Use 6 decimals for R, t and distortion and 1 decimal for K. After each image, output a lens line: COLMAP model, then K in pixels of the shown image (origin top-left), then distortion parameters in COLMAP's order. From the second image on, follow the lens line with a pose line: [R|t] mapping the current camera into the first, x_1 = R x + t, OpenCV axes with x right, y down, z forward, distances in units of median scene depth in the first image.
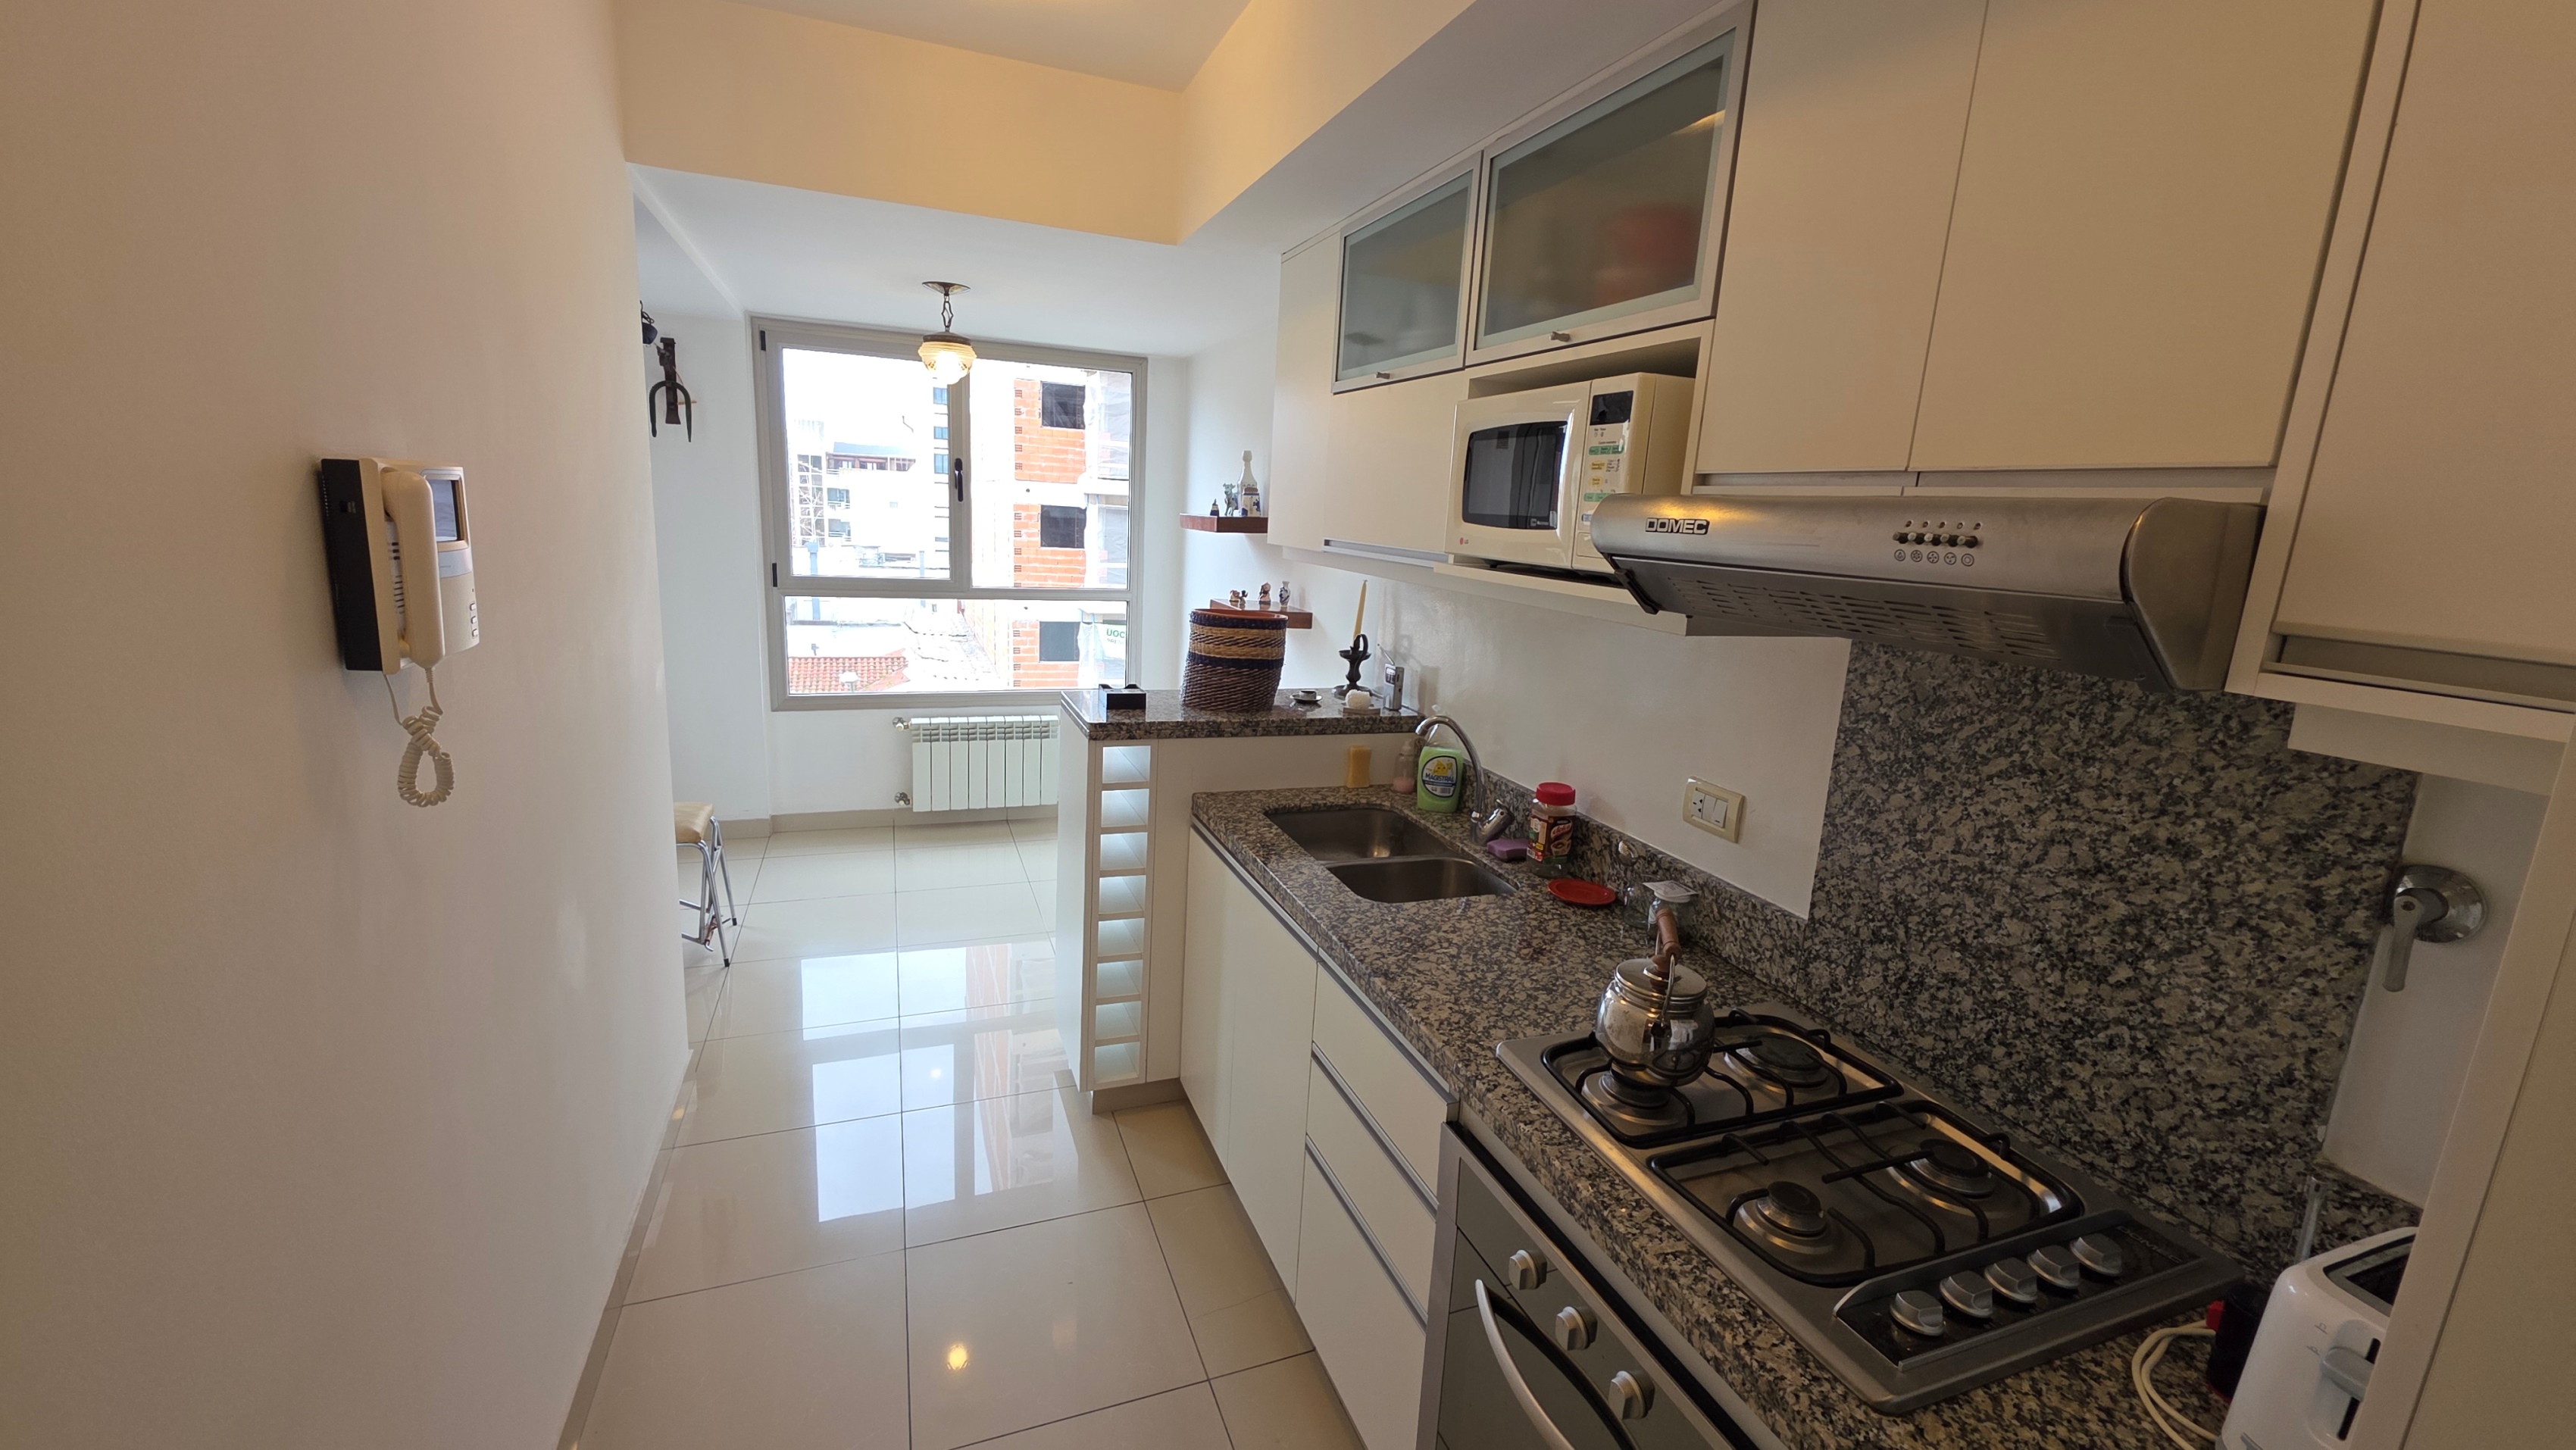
lens RADIAL K [[1016.7, 0, 1289.8], [0, 1016.7, 712.5], [0, 0, 1]] dist [0.013435, -0.007430]
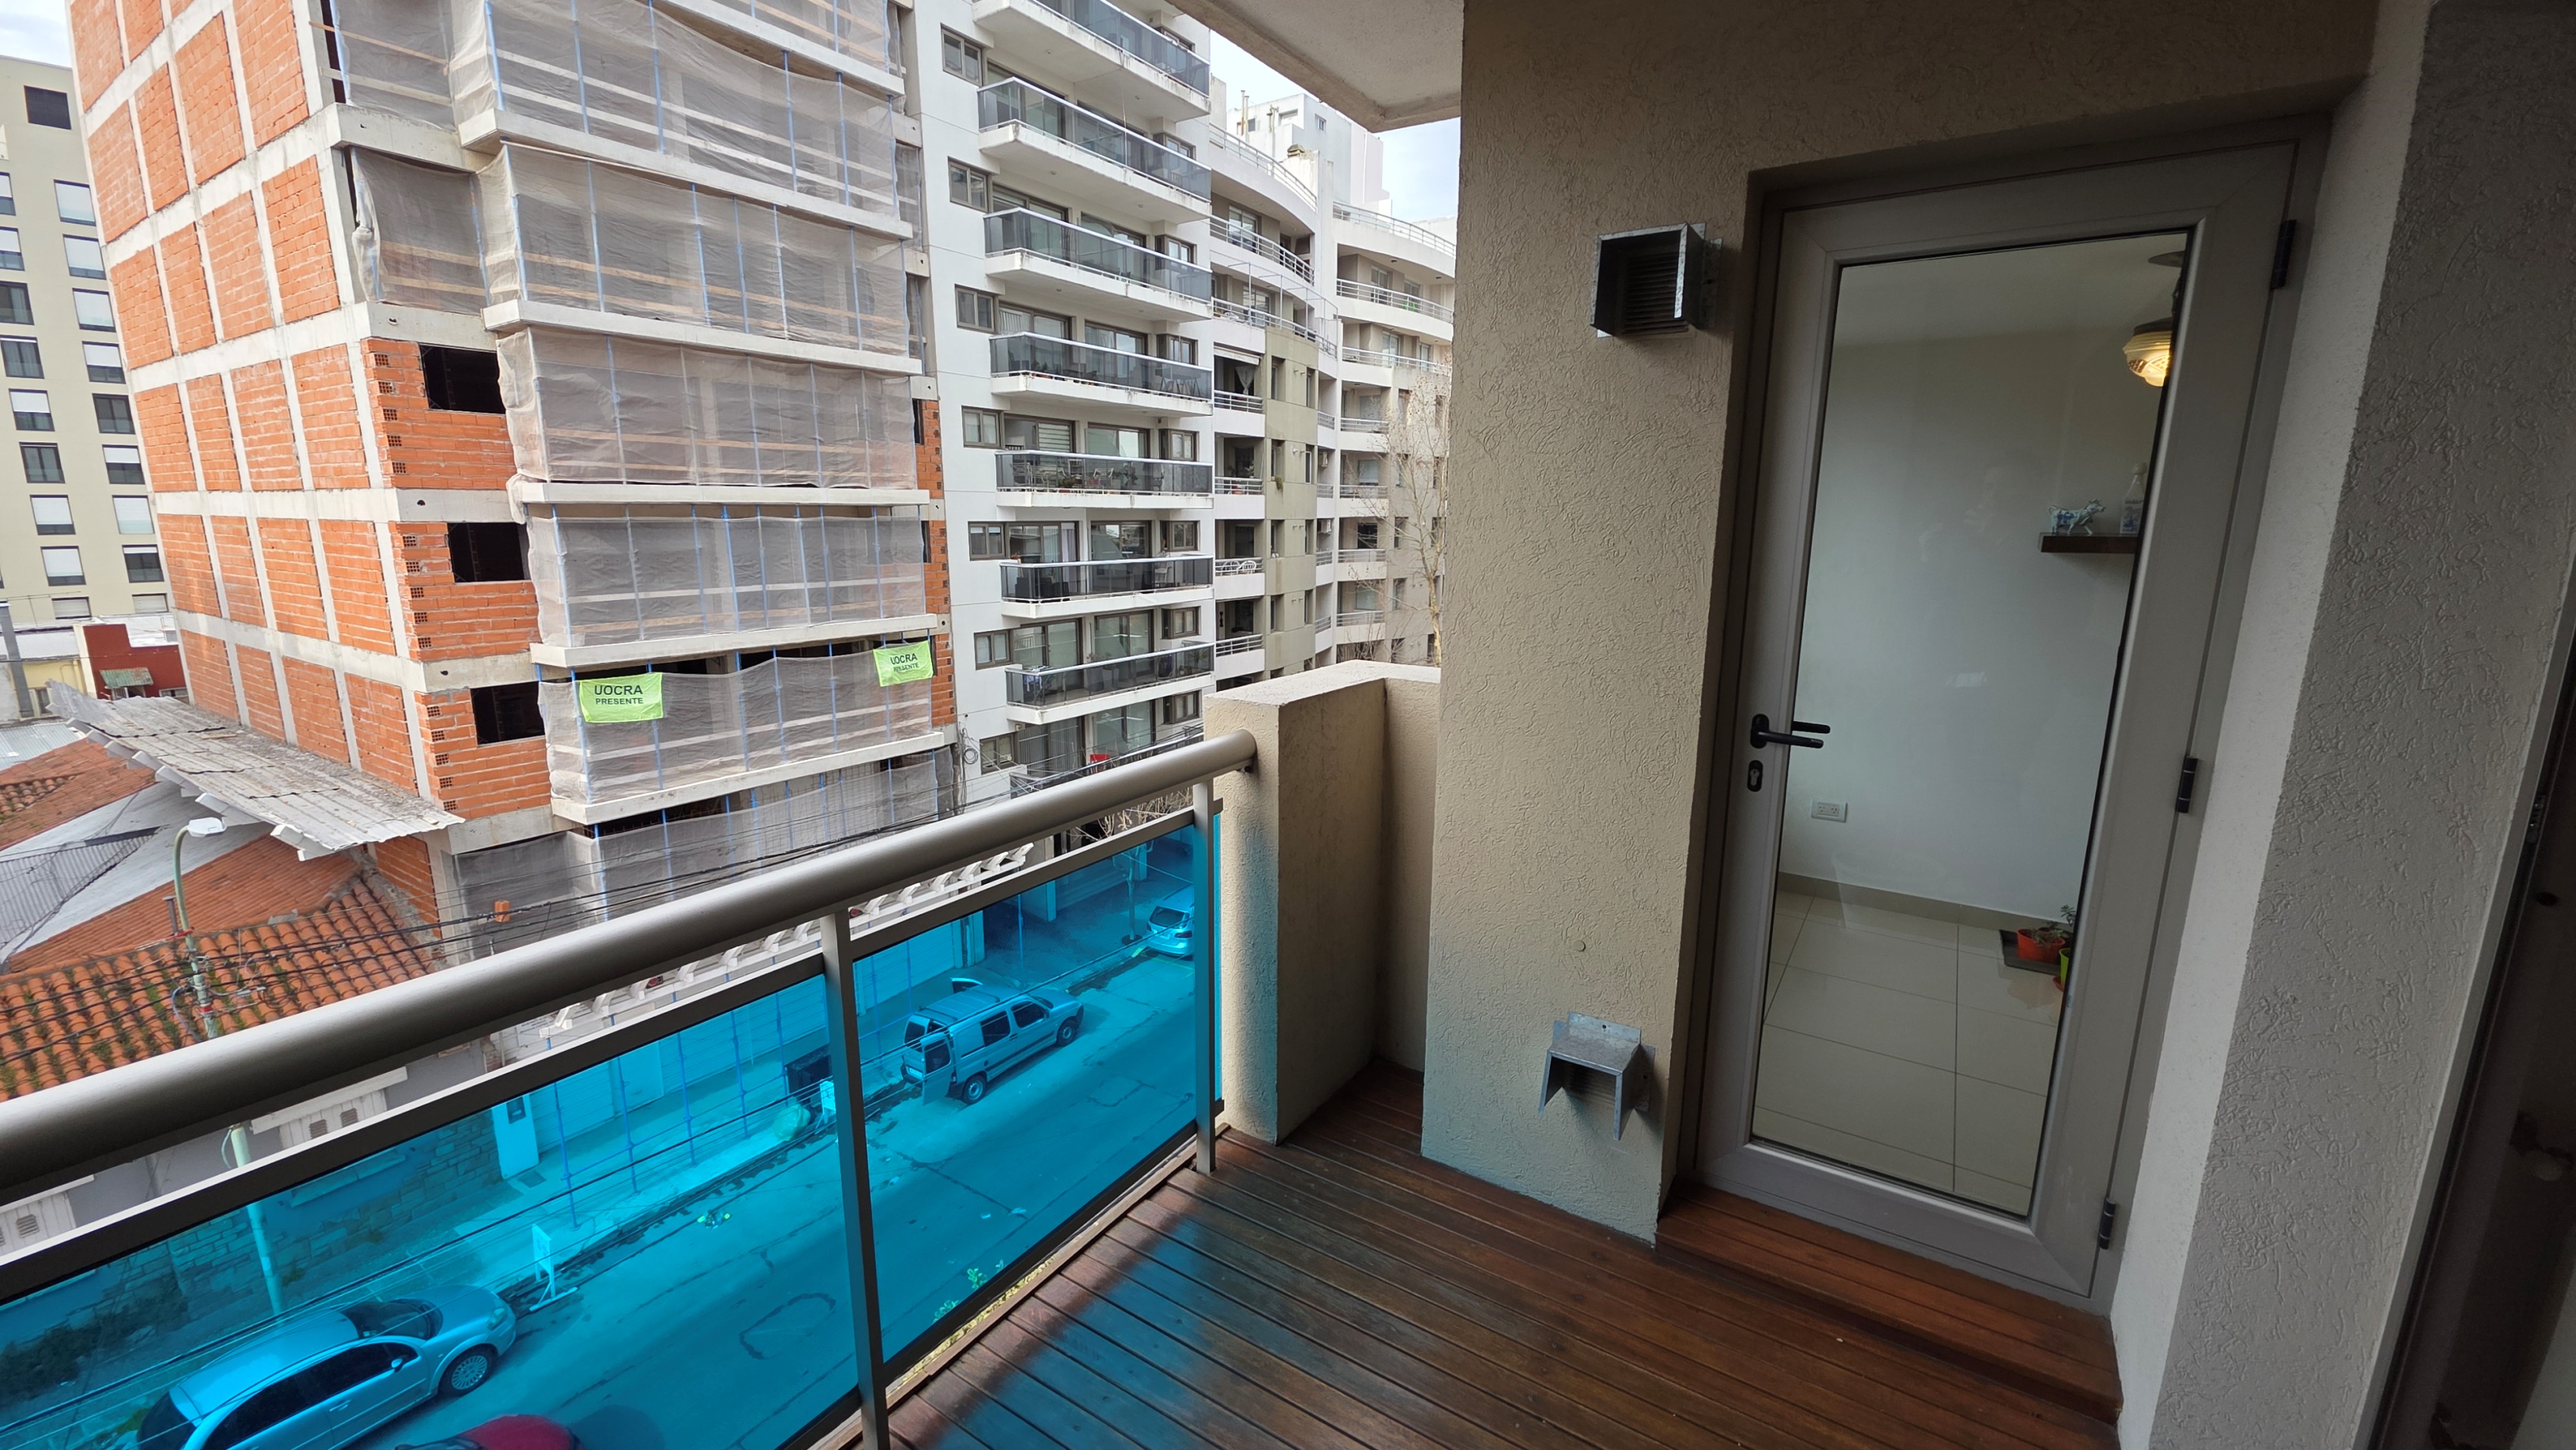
lens RADIAL K [[1016.7, 0, 1289.8], [0, 1016.7, 712.5], [0, 0, 1]] dist [0.013435, -0.007430]
pose [[0.808179, -0.163111, 0.565898, -1.298917], [0.153639, 0.986001, 0.064780, -0.222170], [-0.568543, 0.034590, 0.821926, 0.707488]]
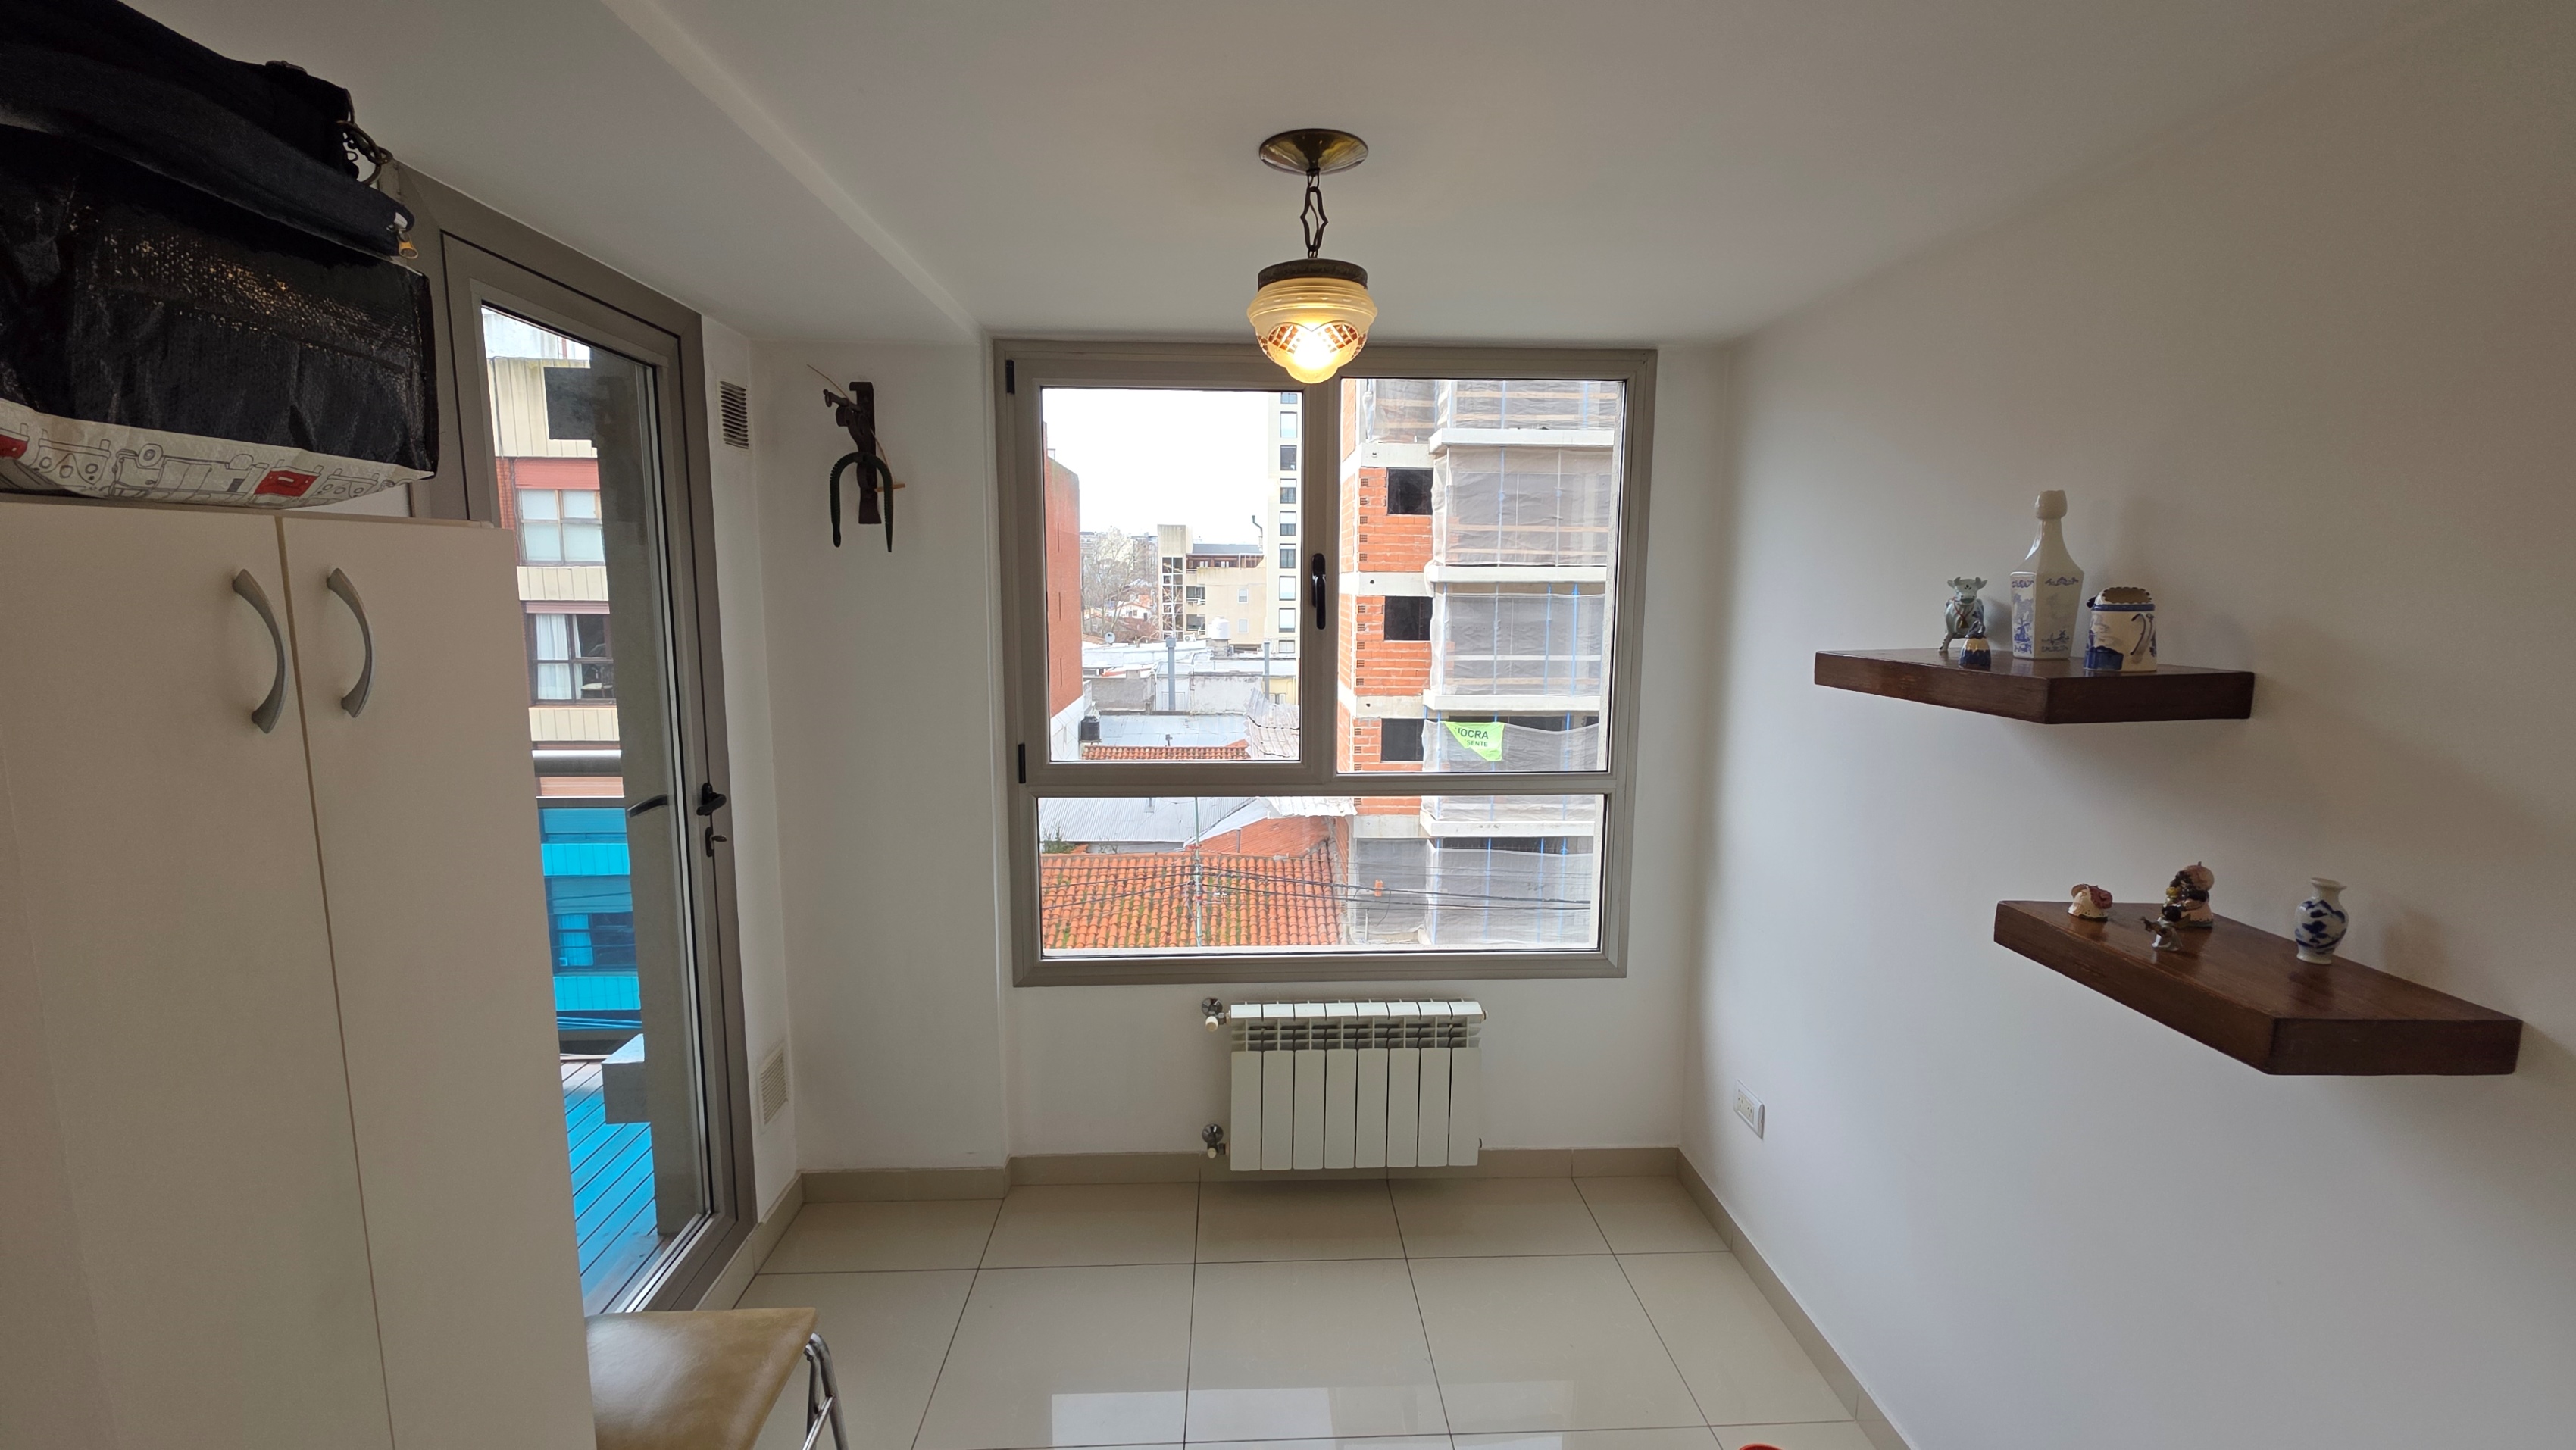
lens RADIAL K [[1016.7, 0, 1289.8], [0, 1016.7, 712.5], [0, 0, 1]] dist [0.013435, -0.007430]
pose [[0.948650, -0.005937, -0.316271, -0.201689], [-0.019343, 0.996864, -0.076729, -0.146255], [0.315734, 0.078907, 0.945561, 0.581517]]
